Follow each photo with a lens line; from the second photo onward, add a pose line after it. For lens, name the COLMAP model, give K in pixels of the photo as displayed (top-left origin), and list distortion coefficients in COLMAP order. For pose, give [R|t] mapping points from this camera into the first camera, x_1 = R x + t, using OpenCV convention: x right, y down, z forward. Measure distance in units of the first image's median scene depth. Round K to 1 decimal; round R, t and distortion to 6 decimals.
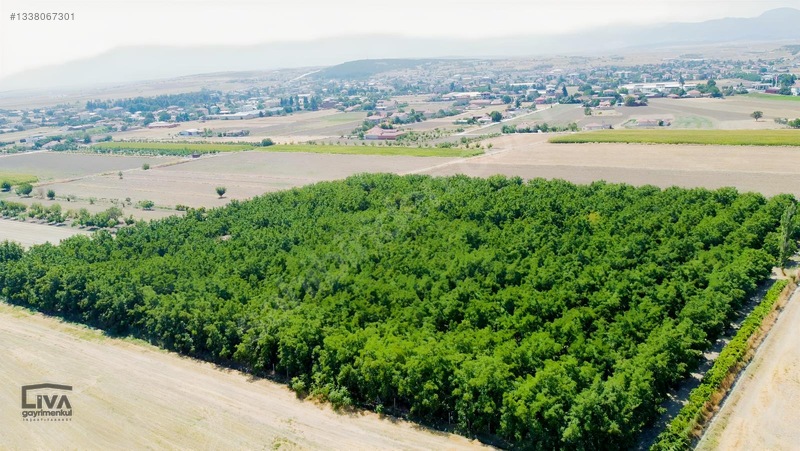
lens RADIAL K [[609.6, 0, 398.1], [0, 609.6, 217.6], [0, 0, 1]] dist [0.001839, -0.005080]
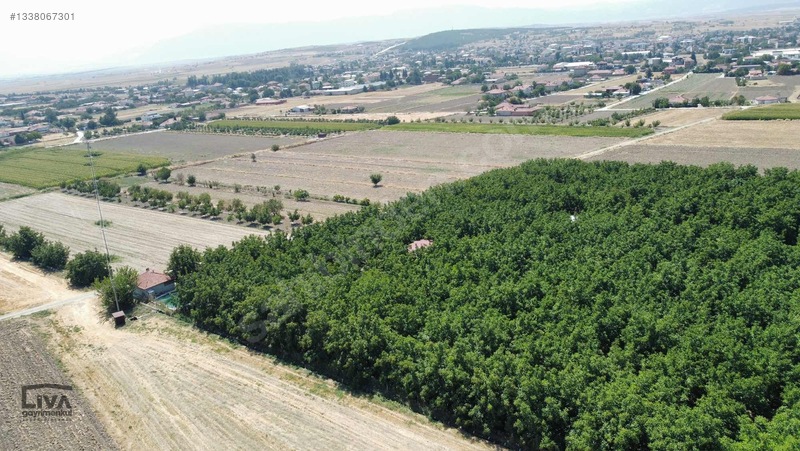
lens RADIAL K [[609.6, 0, 398.1], [0, 609.6, 217.6], [0, 0, 1]] dist [0.001839, -0.005080]
pose [[0.992151, 0.014221, -0.124232, -0.142427], [-0.008832, 0.999000, 0.043822, -0.025186], [0.124731, -0.042381, 0.991285, 0.116560]]
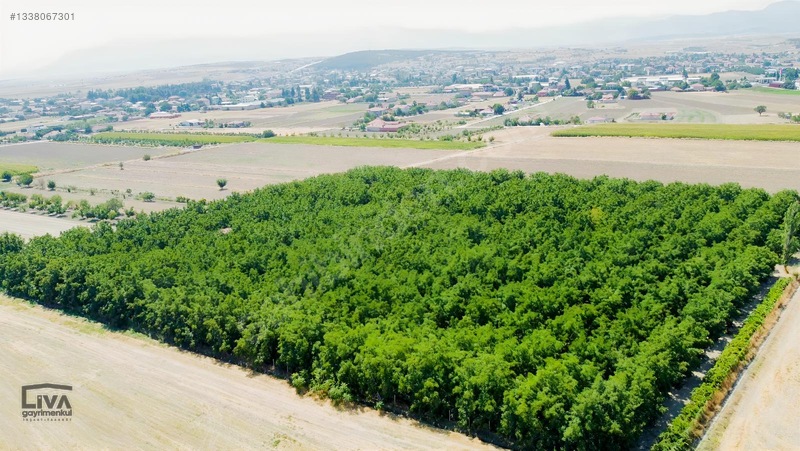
lens RADIAL K [[609.6, 0, 398.1], [0, 609.6, 217.6], [0, 0, 1]] dist [0.001839, -0.005080]
pose [[0.999976, 0.006666, -0.001728, -0.000171], [-0.006642, 0.999881, 0.013911, -0.002604], [0.001821, -0.013899, 0.999902, 0.002565]]
